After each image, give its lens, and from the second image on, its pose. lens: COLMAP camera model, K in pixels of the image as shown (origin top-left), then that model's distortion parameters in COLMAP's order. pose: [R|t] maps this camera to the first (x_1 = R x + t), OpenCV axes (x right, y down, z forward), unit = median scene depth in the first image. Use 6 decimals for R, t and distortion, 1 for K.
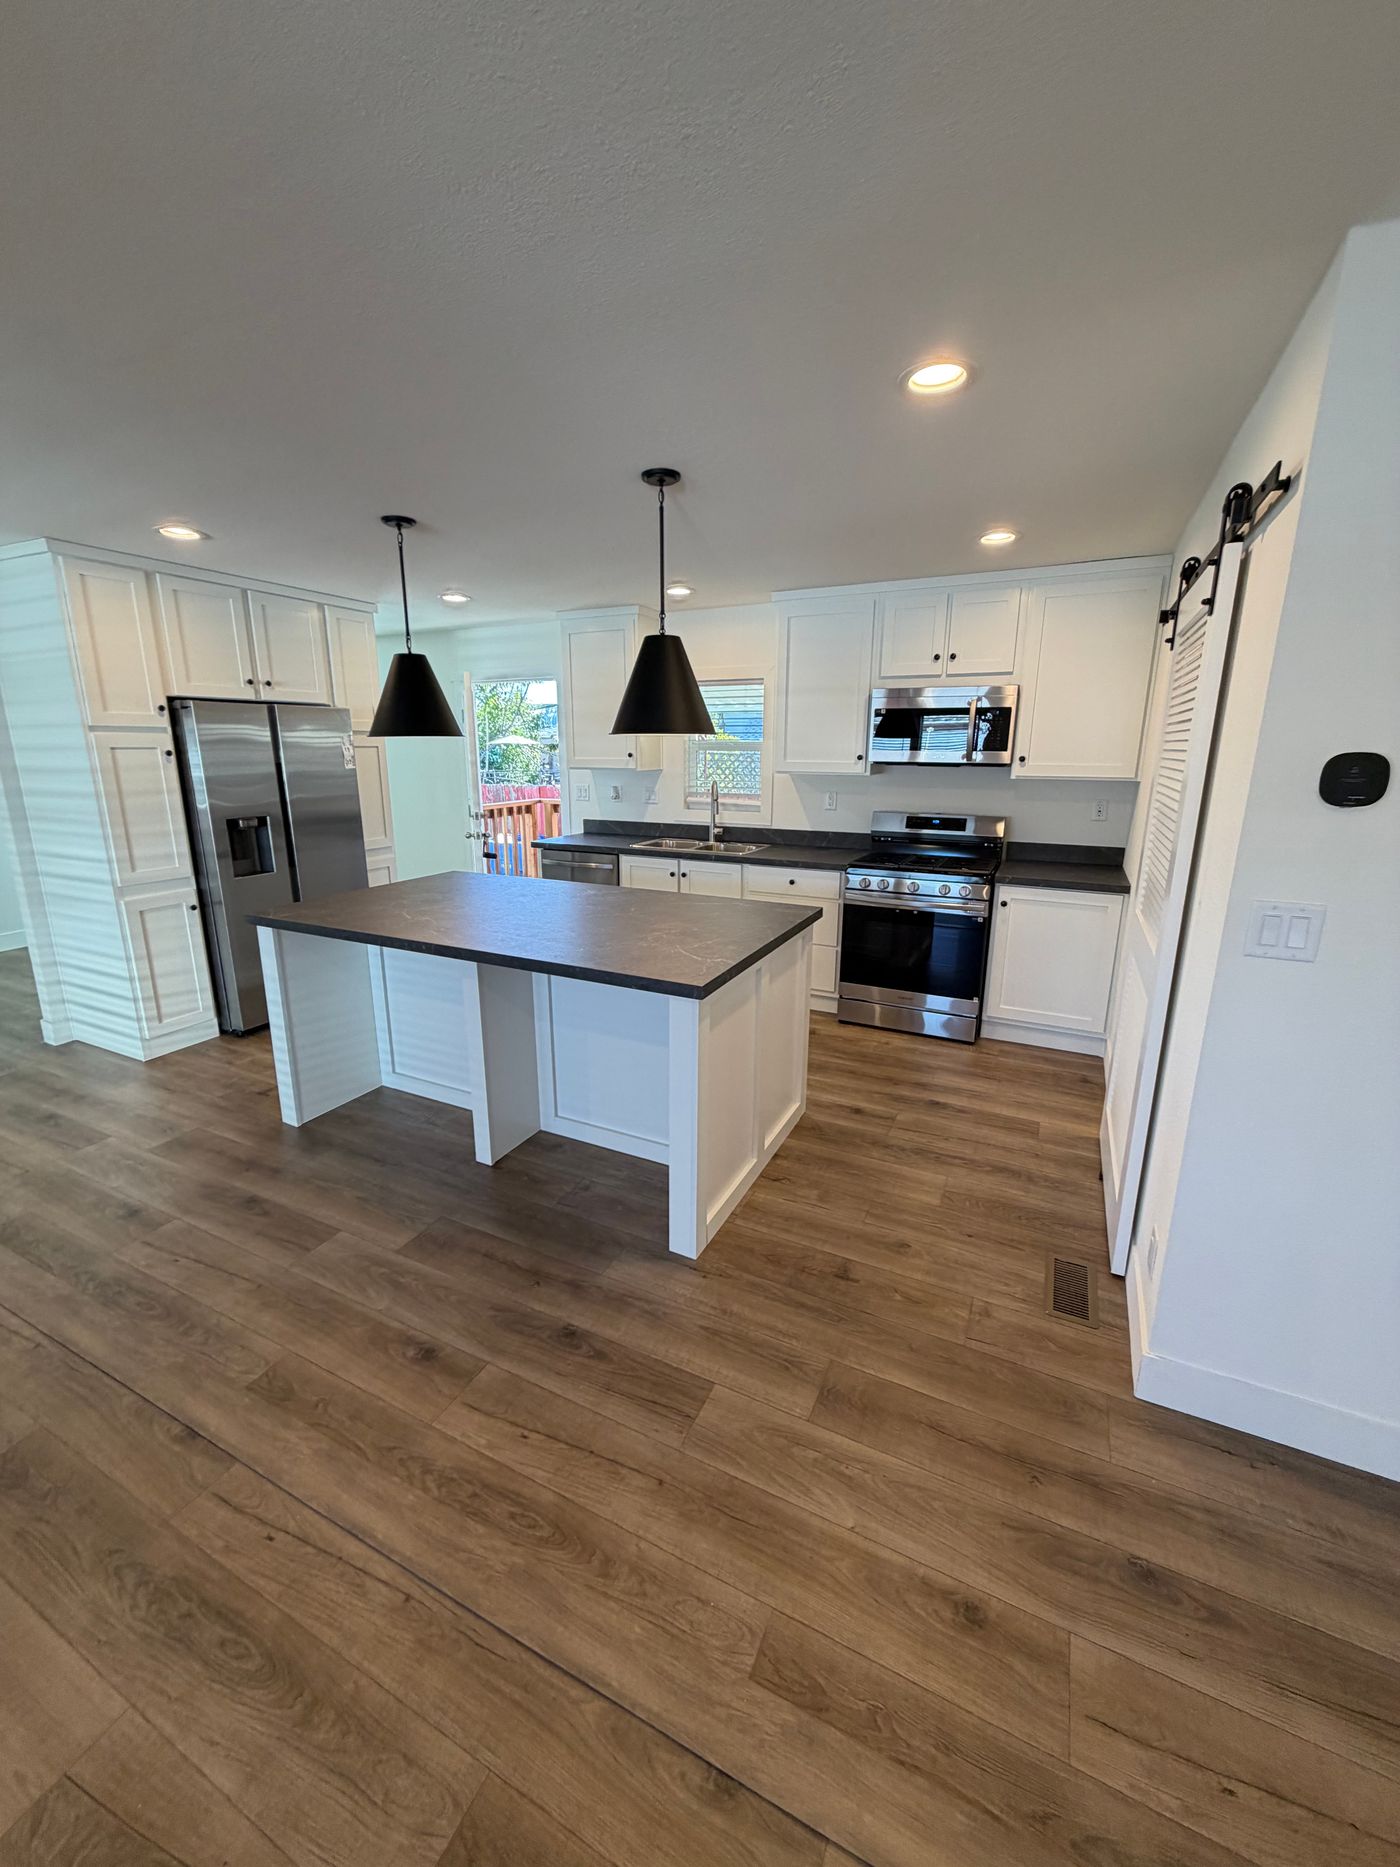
lens RADIAL K [[745.3, 0, 707.6], [0, 745.3, 923.5], [0, 0, 1]] dist [-0.000642, 0.000285]
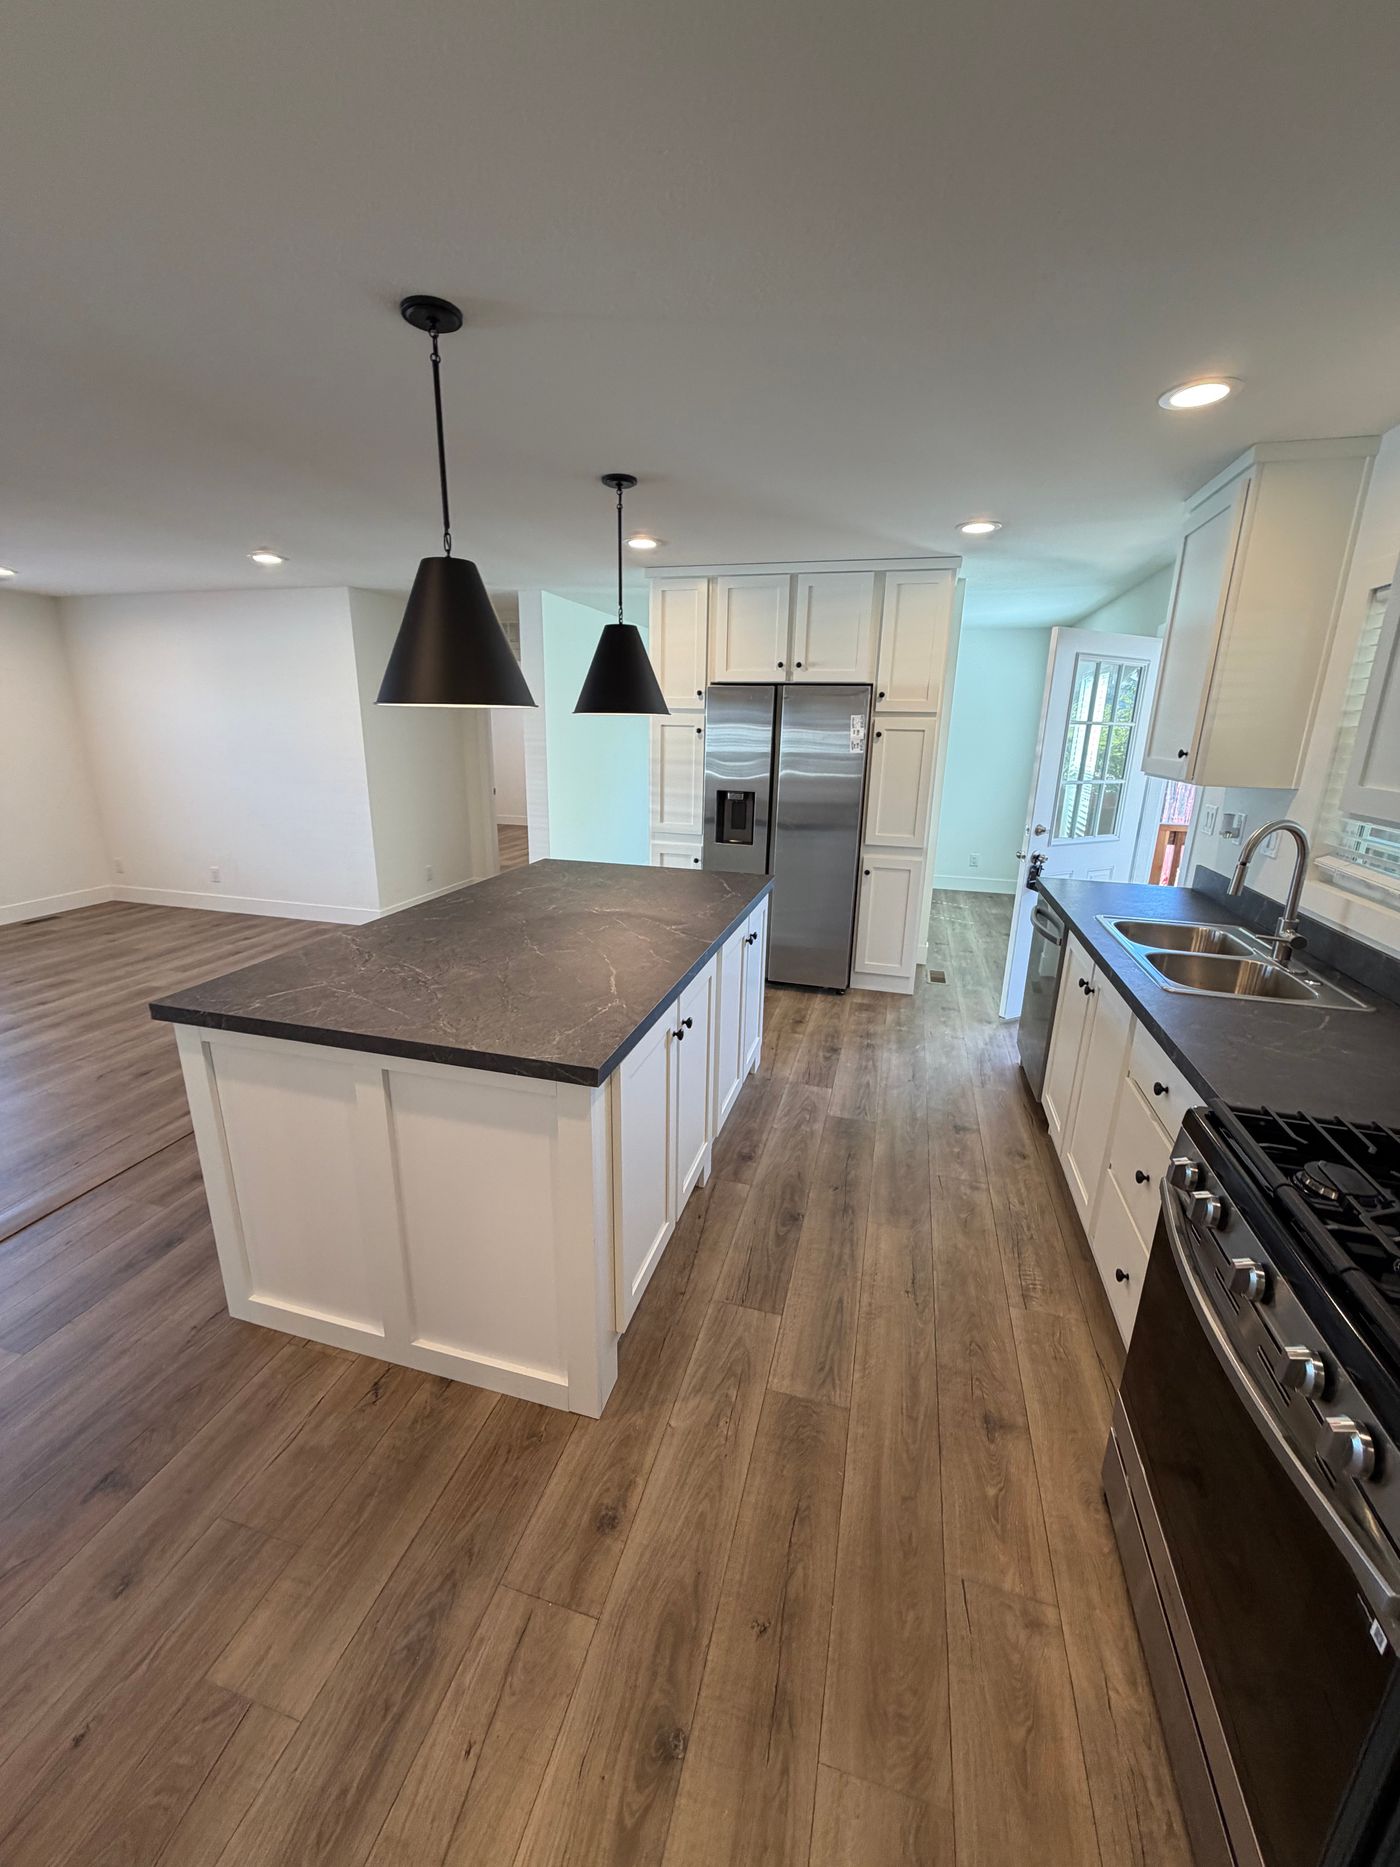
lens RADIAL K [[745.3, 0, 684.7], [0, 745.3, 921.9], [0, 0, 1]] dist [-0.000642, 0.000285]
pose [[0.167428, 0.259550, -0.951105, 0.337259], [-0.250219, 0.944322, 0.213652, -0.128942], [0.953603, 0.202213, 0.223050, 0.529209]]
